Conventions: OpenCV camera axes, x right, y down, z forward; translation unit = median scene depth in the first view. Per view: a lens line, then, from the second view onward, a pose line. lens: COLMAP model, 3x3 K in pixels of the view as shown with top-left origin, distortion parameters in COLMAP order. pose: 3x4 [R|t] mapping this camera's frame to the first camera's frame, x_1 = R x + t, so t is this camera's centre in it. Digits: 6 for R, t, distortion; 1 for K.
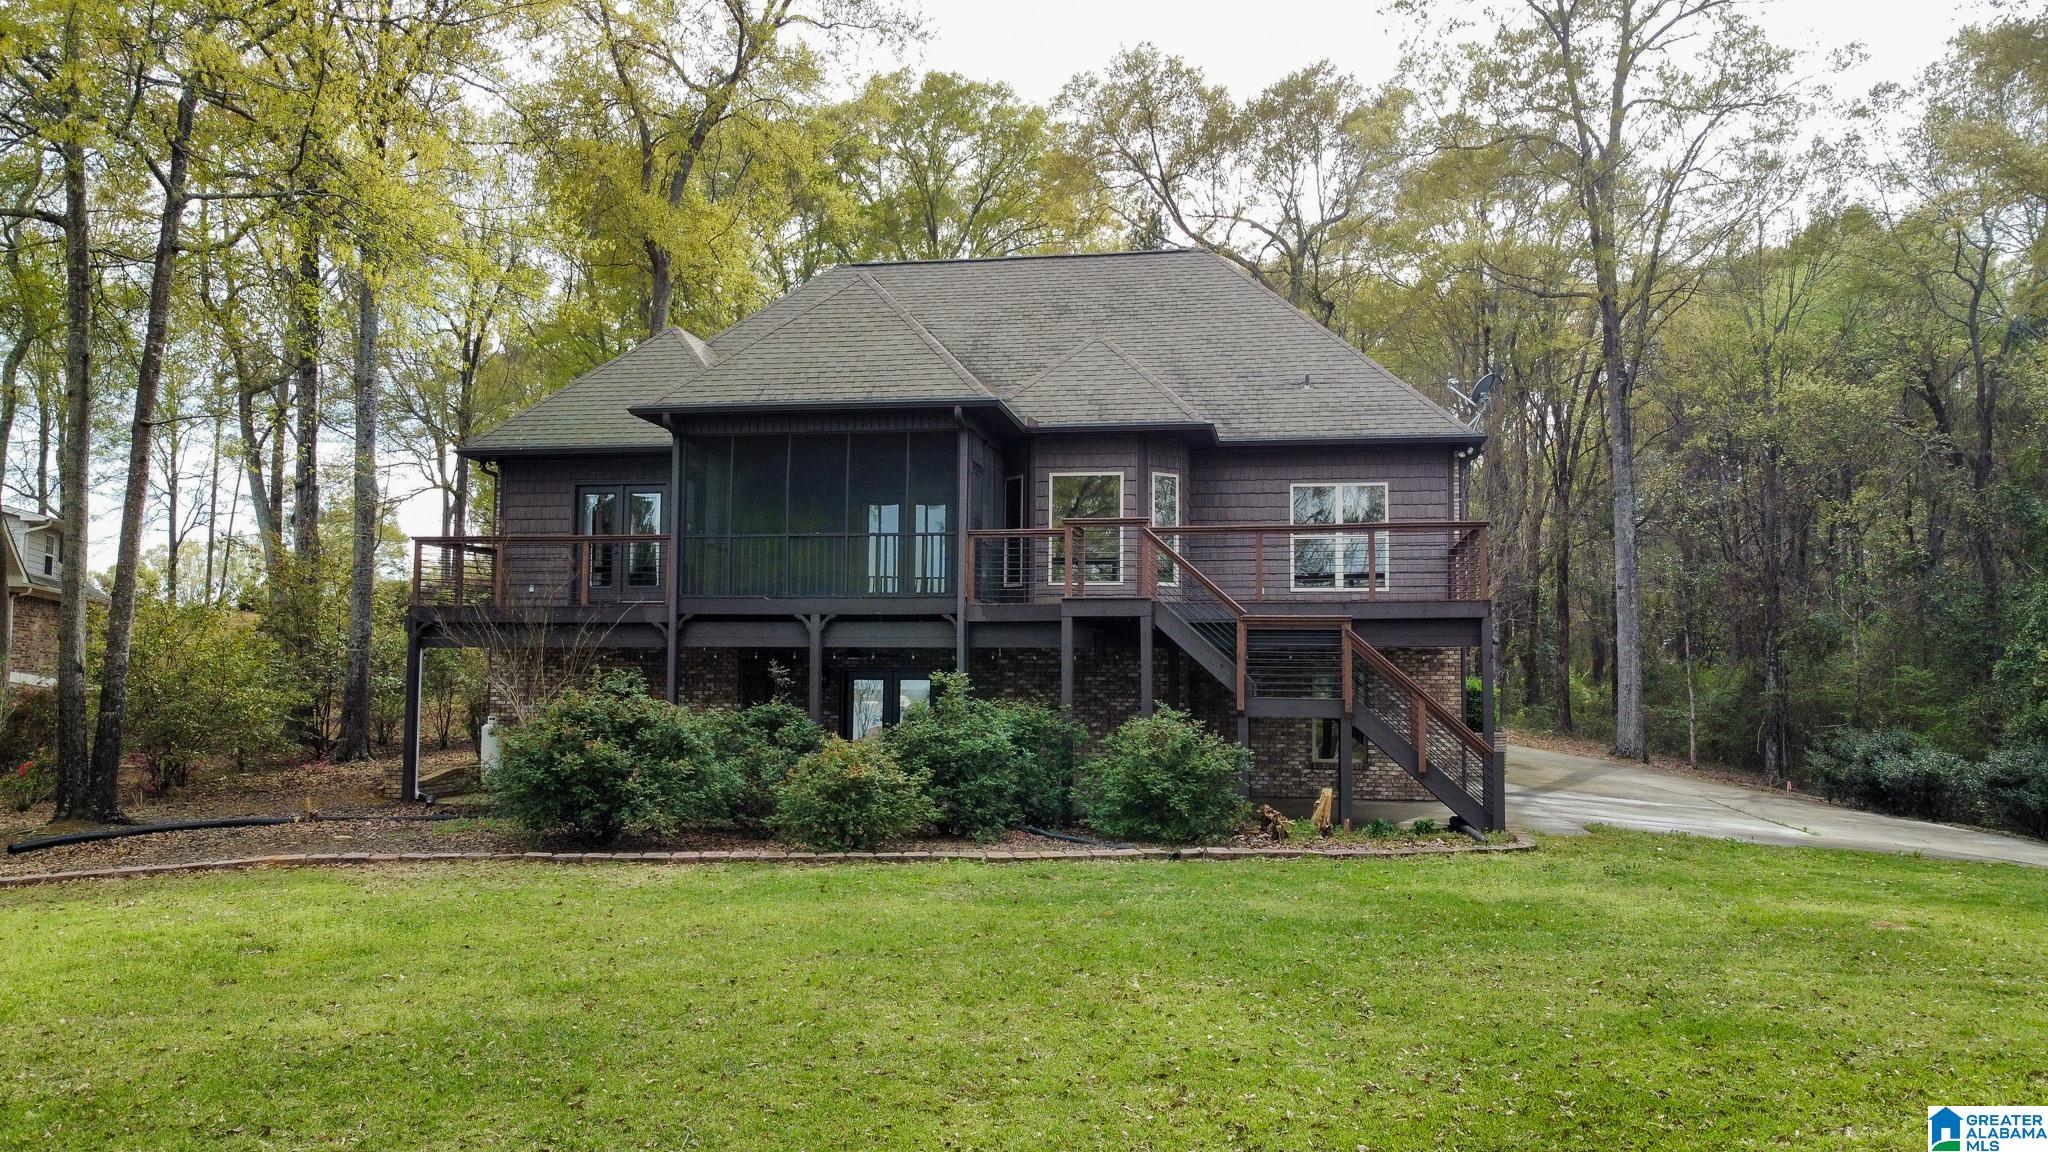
lens RADIAL K [[1619.7, 0, 1030.5], [0, 1619.7, 575.7], [0, 0, 1]] dist [-0.007045, 0.017062]
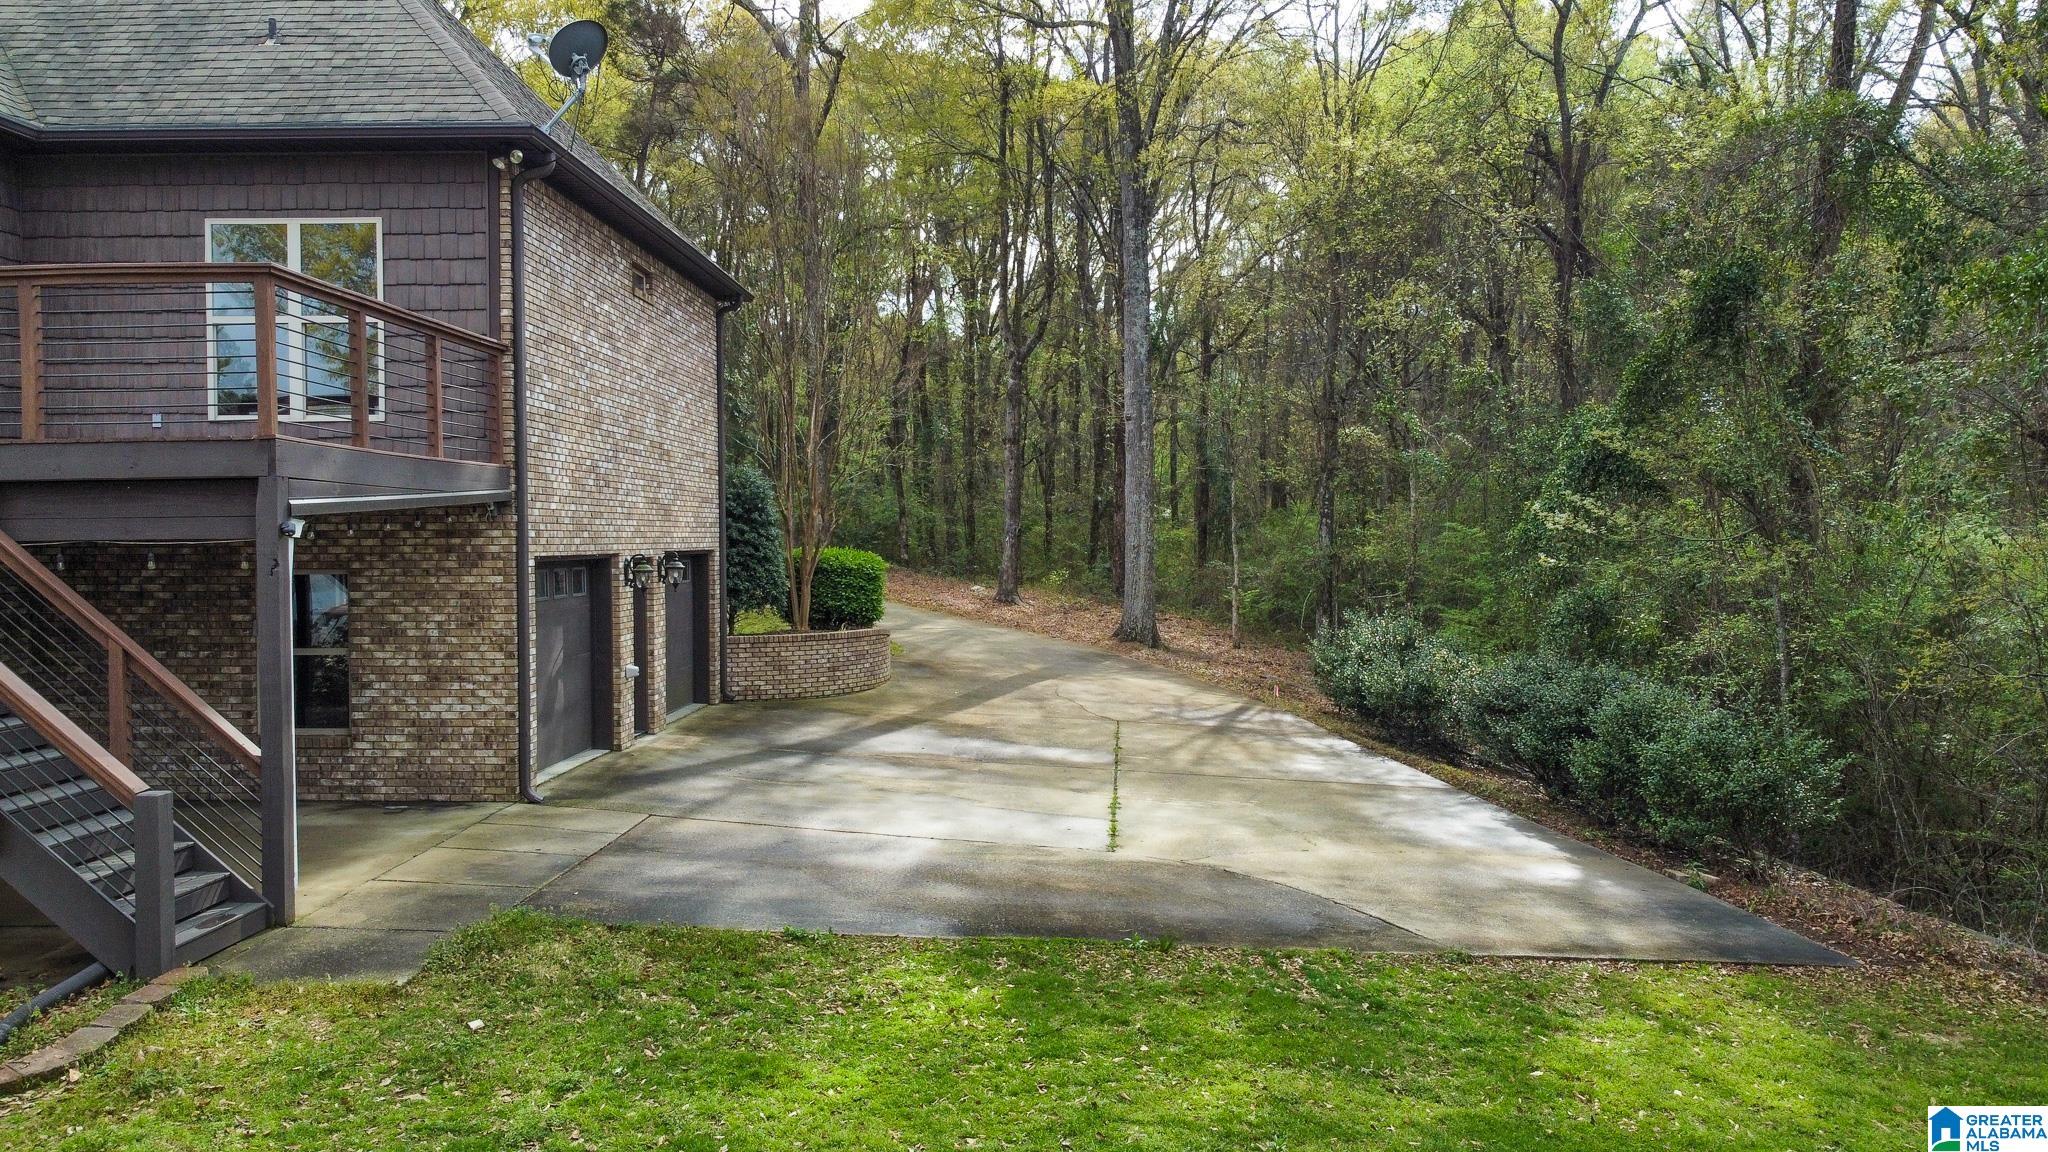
lens RADIAL K [[1619.7, 0, 1029.1], [0, 1619.7, 585.2], [0, 0, 1]] dist [-0.007045, 0.017062]
pose [[0.989167, -0.017172, 0.145786, 0.355423], [0.001492, 0.994259, 0.106992, 0.006556], [-0.146787, -0.105616, 0.983514, 0.430690]]
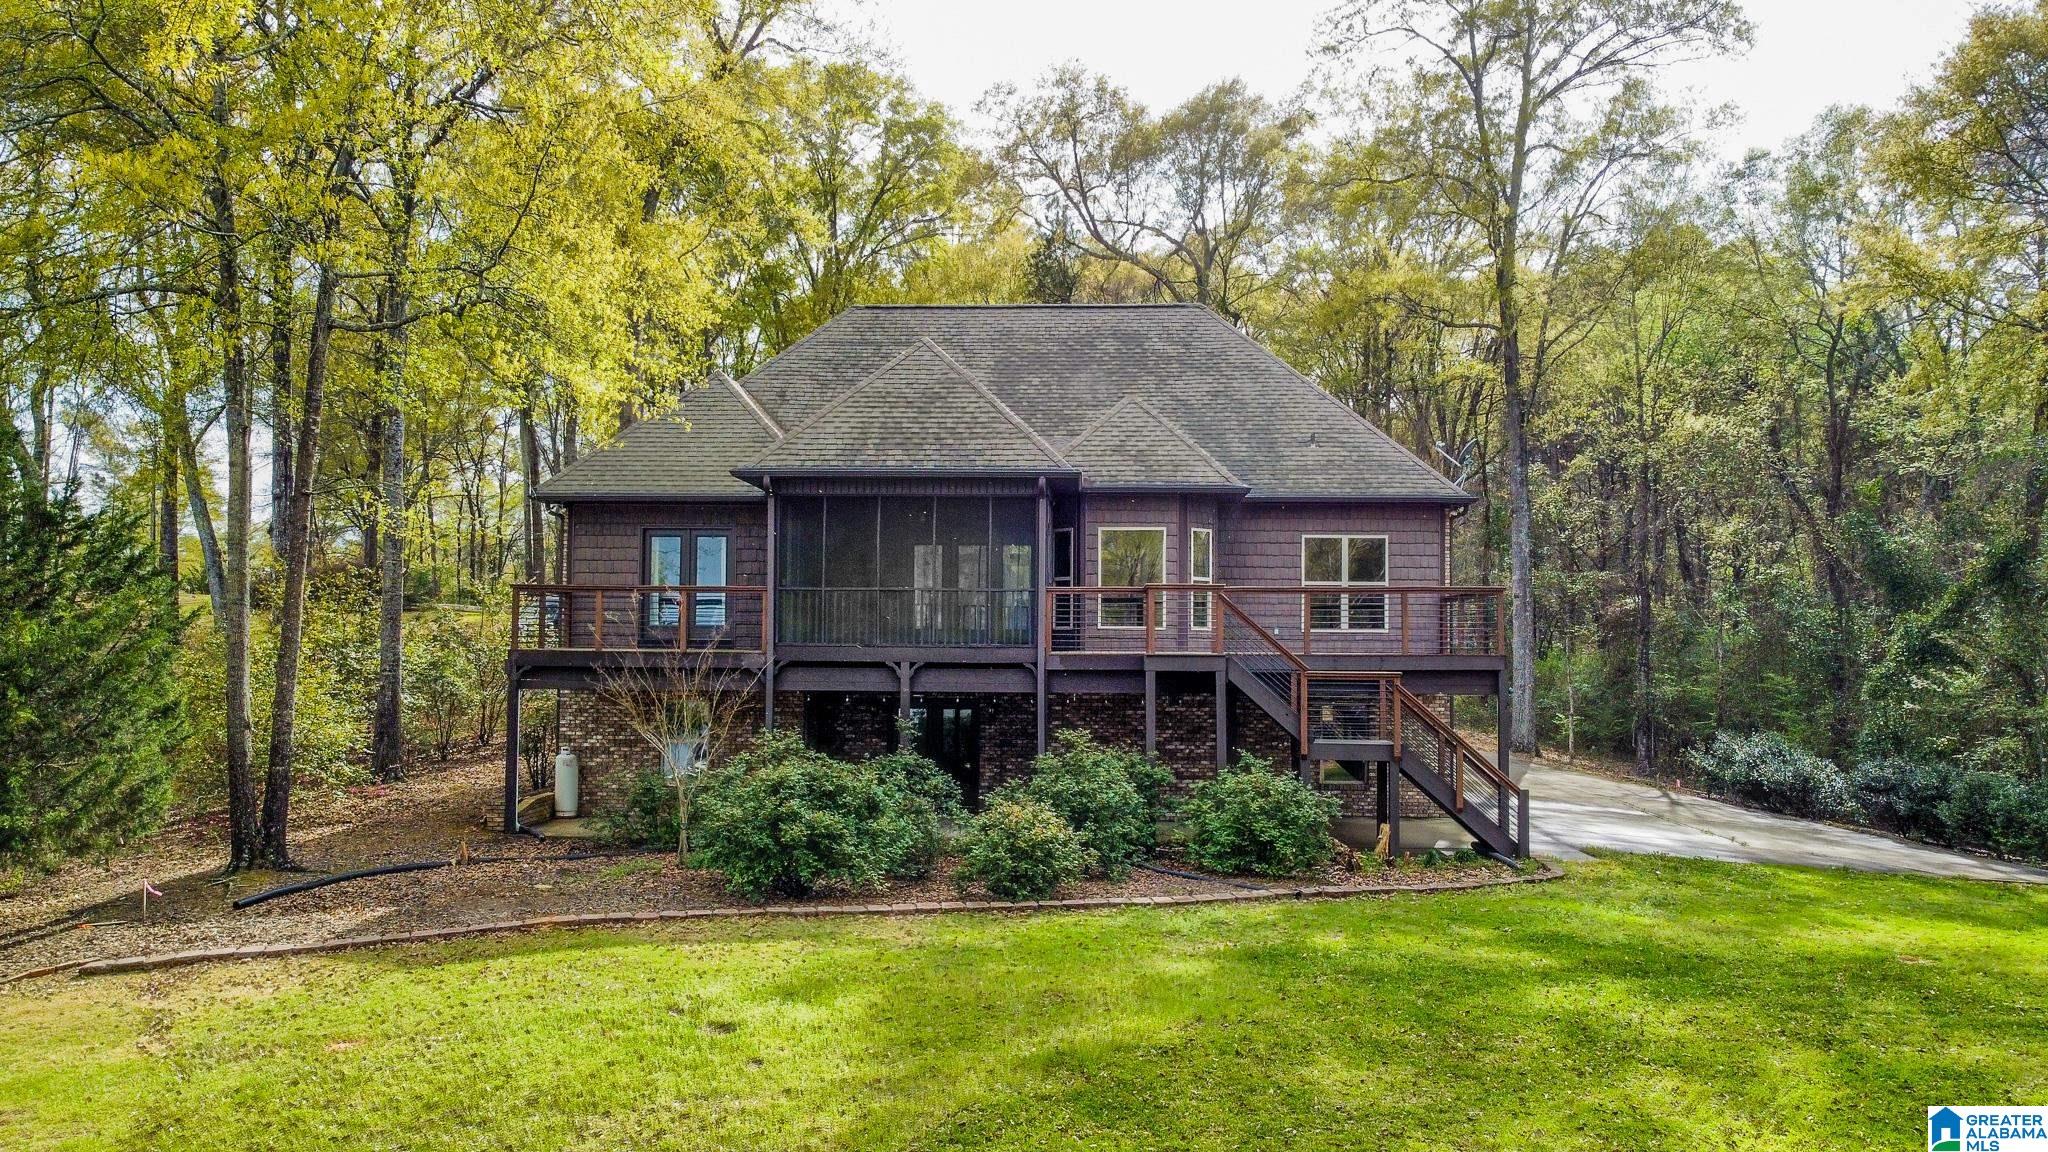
lens RADIAL K [[1619.7, 0, 1051.7], [0, 1619.7, 596.8], [0, 0, 1]] dist [-0.007045, 0.017062]
pose [[0.991927, 0.004975, 0.126710, -0.154840], [-0.010089, 0.999159, 0.039750, -0.057855], [-0.126406, -0.040708, 0.991143, -0.088742]]
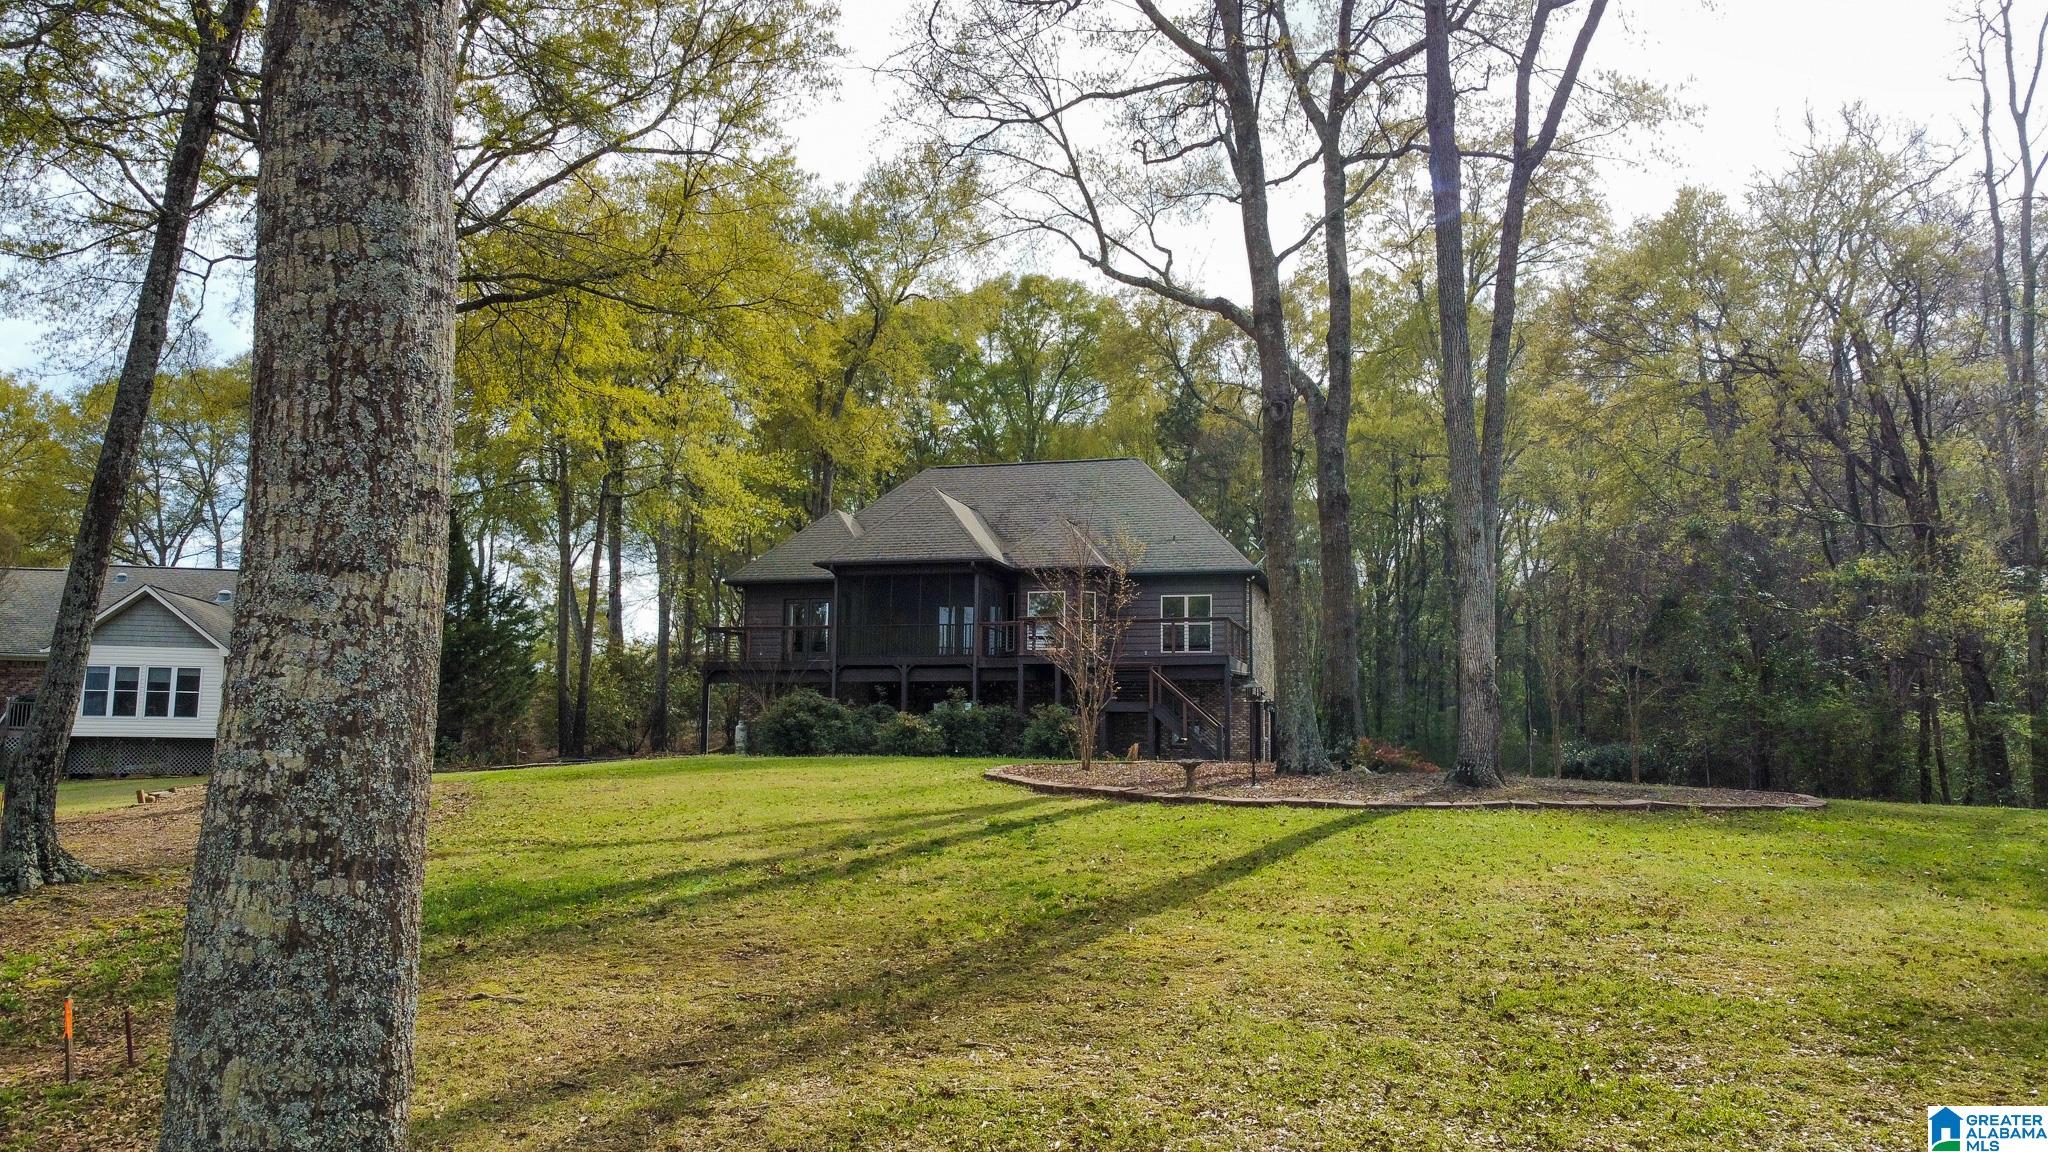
lens RADIAL K [[1619.7, 0, 1022.4], [0, 1619.7, 576.6], [0, 0, 1]] dist [-0.007045, 0.017062]
pose [[0.994424, -0.009145, -0.105056, 0.200539], [0.004060, 0.998814, -0.048514, 0.011458], [0.105375, 0.047817, 0.993282, -0.875533]]
